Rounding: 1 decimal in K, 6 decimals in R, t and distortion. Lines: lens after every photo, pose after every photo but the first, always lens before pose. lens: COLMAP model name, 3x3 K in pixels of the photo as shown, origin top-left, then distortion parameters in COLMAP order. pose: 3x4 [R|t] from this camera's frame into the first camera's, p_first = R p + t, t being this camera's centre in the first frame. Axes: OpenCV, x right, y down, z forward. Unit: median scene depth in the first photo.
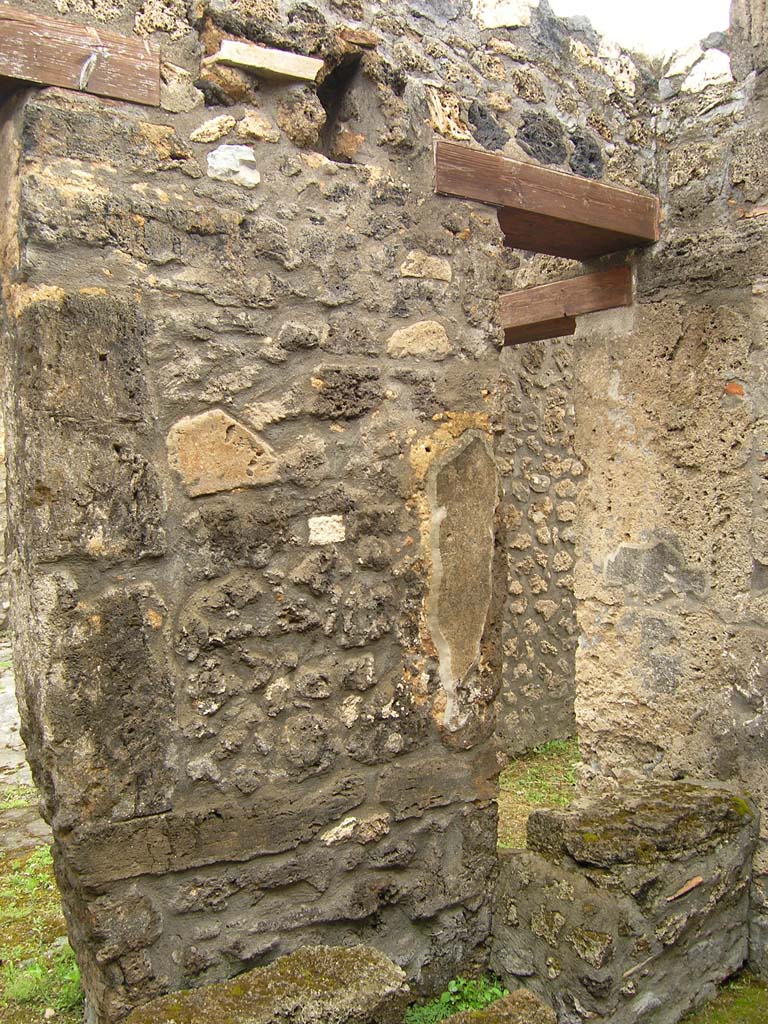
lens RADIAL K [[830.4, 0, 381.0], [0, 830.4, 514.0], [0, 0, 1]] dist [-0.106339, 0.051118]
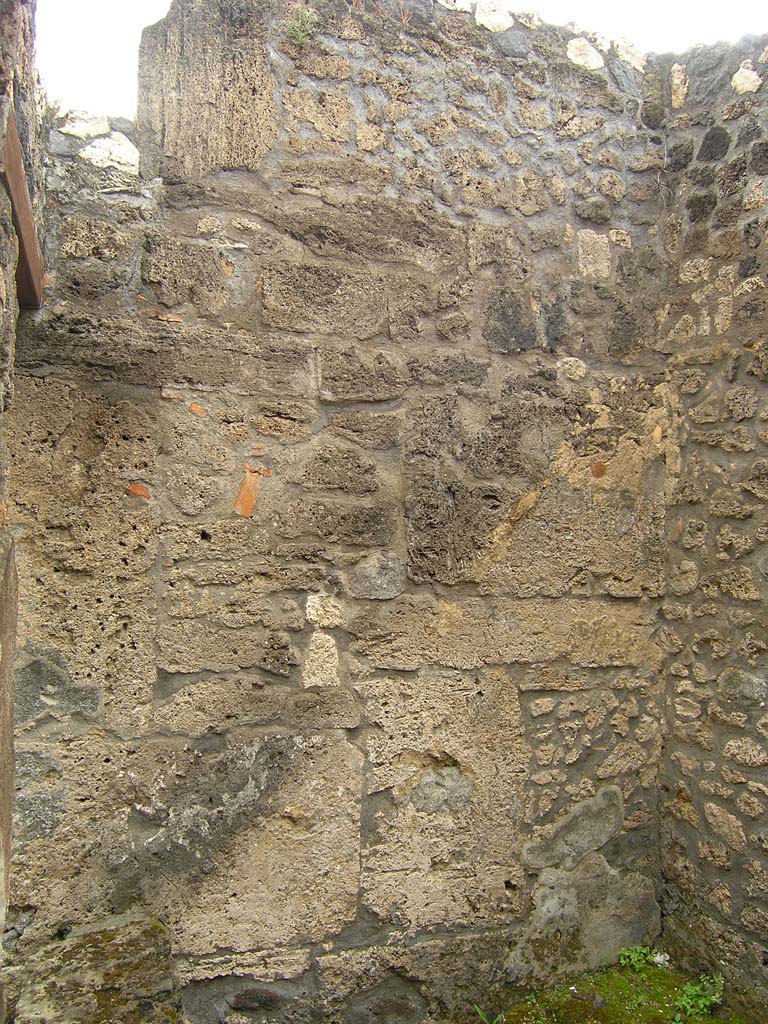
lens RADIAL K [[830.4, 0, 379.4], [0, 830.4, 512.0], [0, 0, 1]] dist [-0.106339, 0.051118]
pose [[0.258300, 0.060323, 0.964180, -0.421130], [0.027181, 0.997200, -0.069671, -0.053850], [-0.965682, 0.044203, 0.255937, 0.480799]]
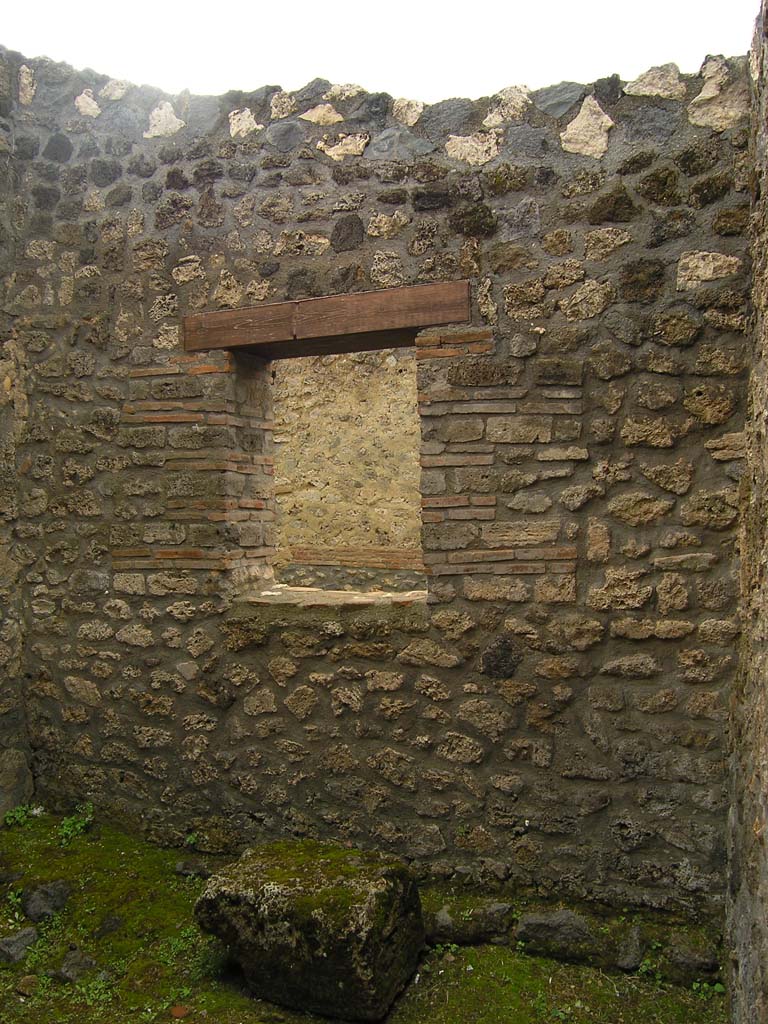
lens RADIAL K [[830.4, 0, 383.7], [0, 830.4, 512.4], [0, 0, 1]] dist [-0.106339, 0.051118]
pose [[-0.568978, -0.001497, 0.822352, -0.770784], [0.071962, 0.996072, 0.051604, -0.039278], [-0.819198, 0.088540, -0.566635, 0.723689]]
